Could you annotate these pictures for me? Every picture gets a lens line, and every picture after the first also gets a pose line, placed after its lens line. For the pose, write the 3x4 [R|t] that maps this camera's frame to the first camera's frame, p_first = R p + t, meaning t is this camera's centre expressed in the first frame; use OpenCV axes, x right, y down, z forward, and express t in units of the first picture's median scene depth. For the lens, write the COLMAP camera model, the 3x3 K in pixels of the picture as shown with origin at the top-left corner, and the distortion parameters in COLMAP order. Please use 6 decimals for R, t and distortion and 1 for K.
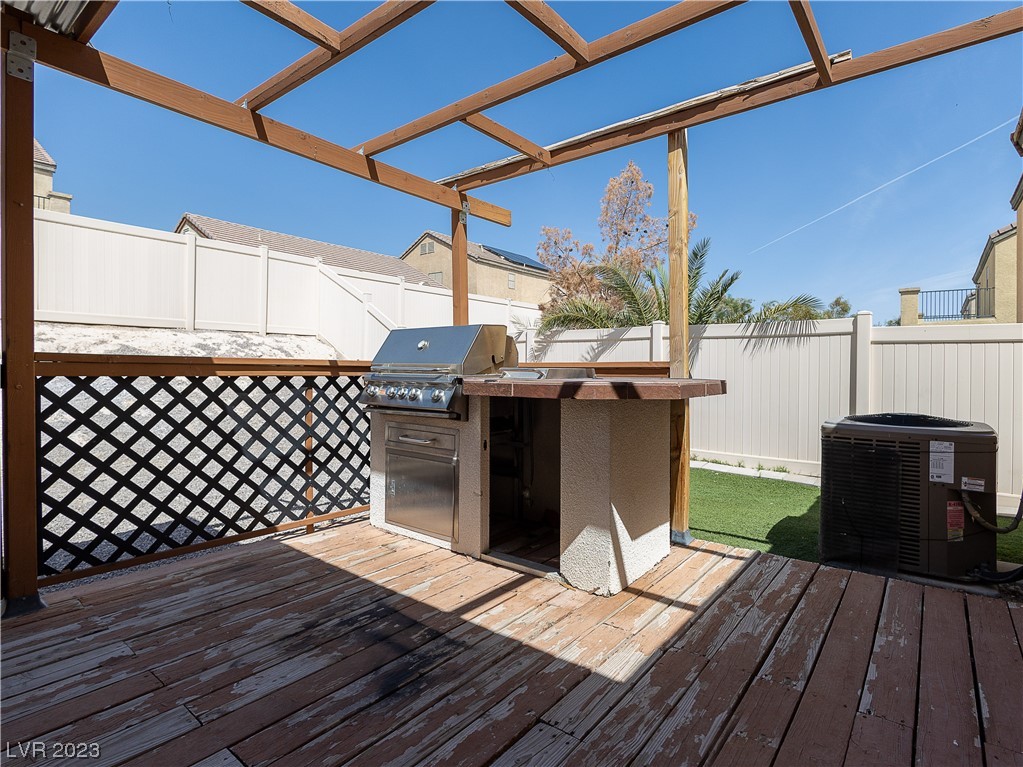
lens RADIAL K [[523.4, 0, 548.0], [0, 523.4, 366.5], [0, 0, 1]] dist [0.004169, 0.000715]
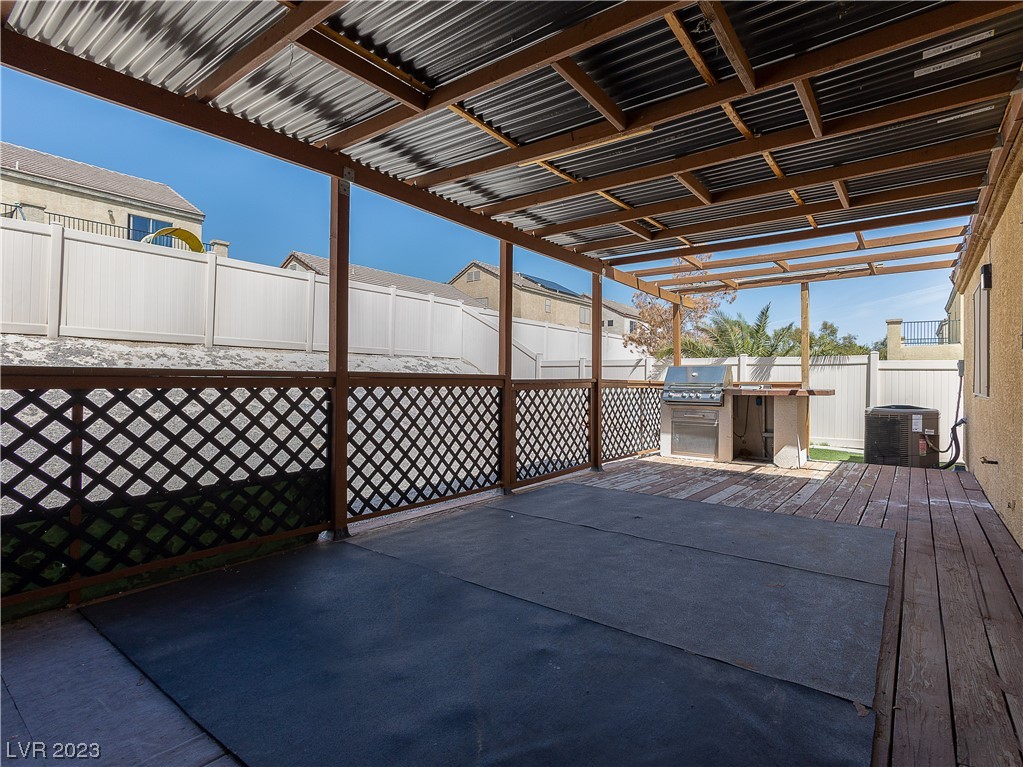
lens RADIAL K [[527.0, 0, 537.1], [0, 527.0, 380.2], [0, 0, 1]] dist [-0.004603, -0.000551]
pose [[0.999902, 0.003769, 0.013487, -0.209333], [-0.003776, 0.999993, 0.000547, -0.003125], [-0.013484, -0.000598, 0.999909, -0.282590]]
